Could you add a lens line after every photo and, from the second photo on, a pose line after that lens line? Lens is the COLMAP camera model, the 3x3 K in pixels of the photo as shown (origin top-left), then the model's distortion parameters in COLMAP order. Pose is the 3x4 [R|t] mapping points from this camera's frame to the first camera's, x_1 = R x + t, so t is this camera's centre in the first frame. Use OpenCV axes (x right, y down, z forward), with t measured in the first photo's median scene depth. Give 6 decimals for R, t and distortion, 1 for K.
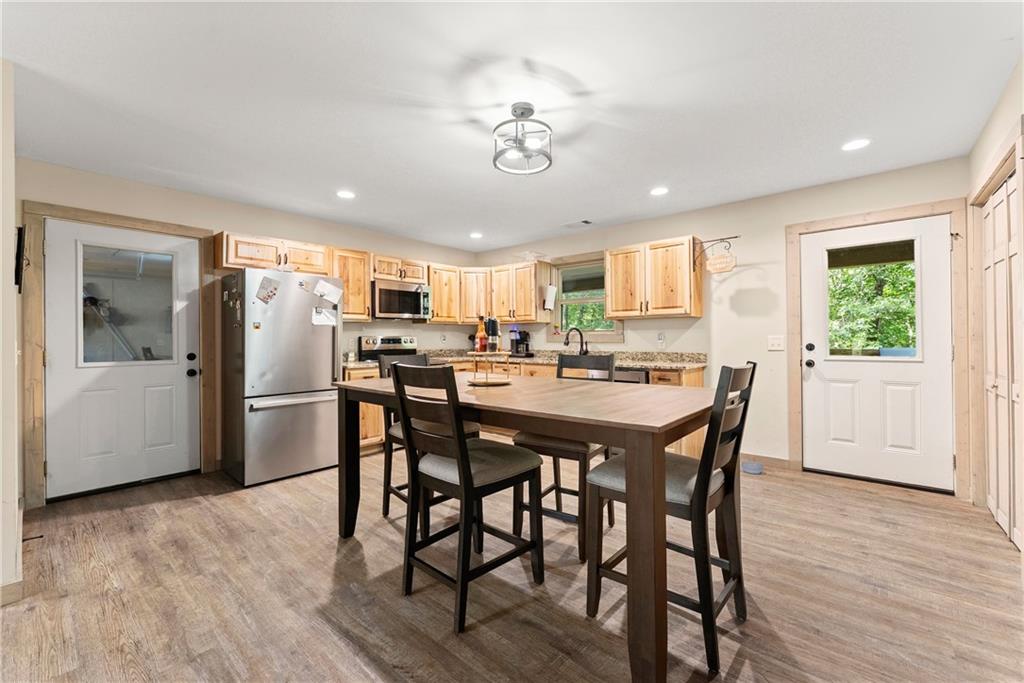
lens RADIAL K [[409.2, 0, 511.3], [0, 409.2, 337.5], [0, 0, 1]] dist [0.000553, 0.000128]
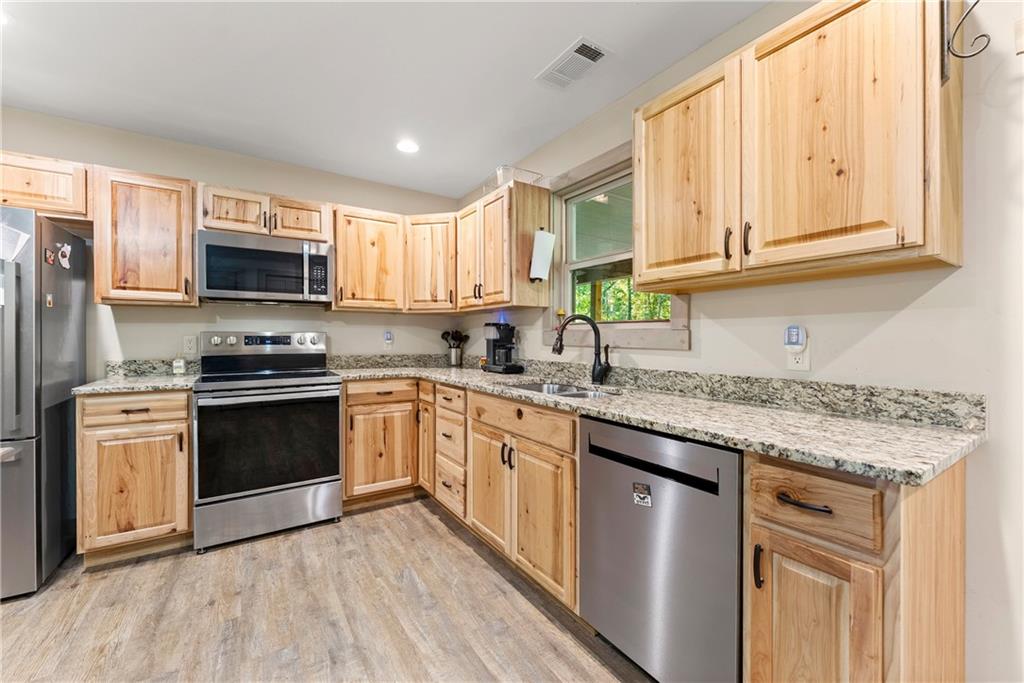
lens RADIAL K [[409.2, 0, 509.8], [0, 409.2, 337.6], [0, 0, 1]] dist [0.000553, 0.000128]
pose [[0.961720, 0.008123, -0.273914, 0.202247], [-0.008011, 0.999967, 0.001528, 0.001520], [0.273918, 0.000725, 0.961753, 0.534930]]
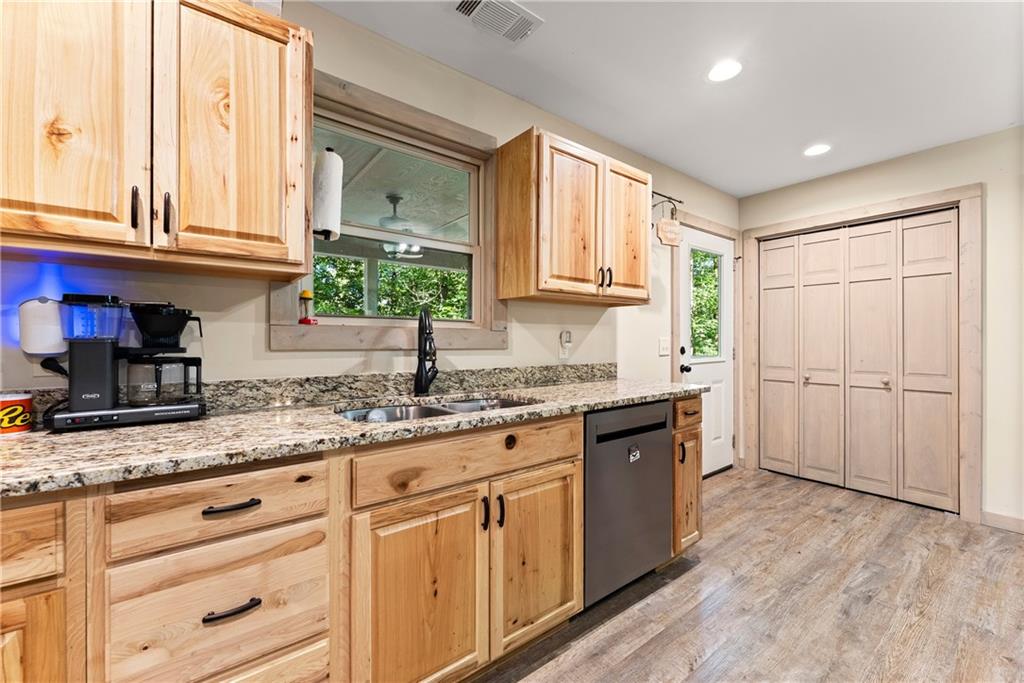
lens RADIAL K [[409.2, 0, 510.8], [0, 409.2, 339.6], [0, 0, 1]] dist [0.000553, 0.000128]
pose [[0.202298, 0.008710, 0.979285, -0.167228], [-0.004231, 0.999959, -0.008020, 0.005829], [-0.979315, -0.002521, 0.202326, 0.848950]]
